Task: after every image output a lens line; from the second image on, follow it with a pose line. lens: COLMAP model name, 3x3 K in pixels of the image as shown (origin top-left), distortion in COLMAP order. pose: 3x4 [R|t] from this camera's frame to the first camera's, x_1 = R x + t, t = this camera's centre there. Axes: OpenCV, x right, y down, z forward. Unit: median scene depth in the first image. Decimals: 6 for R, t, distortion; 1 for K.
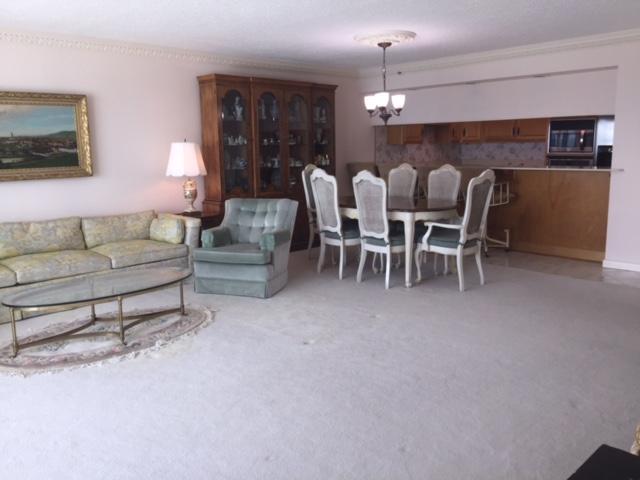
lens RADIAL K [[532.8, 0, 323.8], [0, 532.8, 243.9], [0, 0, 1]] dist [0.002029, -0.017347]
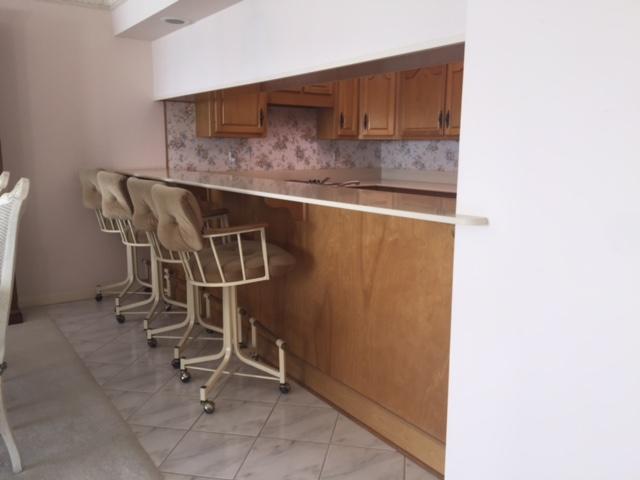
lens RADIAL K [[532.8, 0, 322.4], [0, 532.8, 241.9], [0, 0, 1]] dist [0.002029, -0.017347]
pose [[0.988040, 0.050356, -0.145743, 0.313621], [-0.051962, 0.998623, -0.007232, -0.074004], [0.145178, 0.014718, 0.989296, 0.433864]]
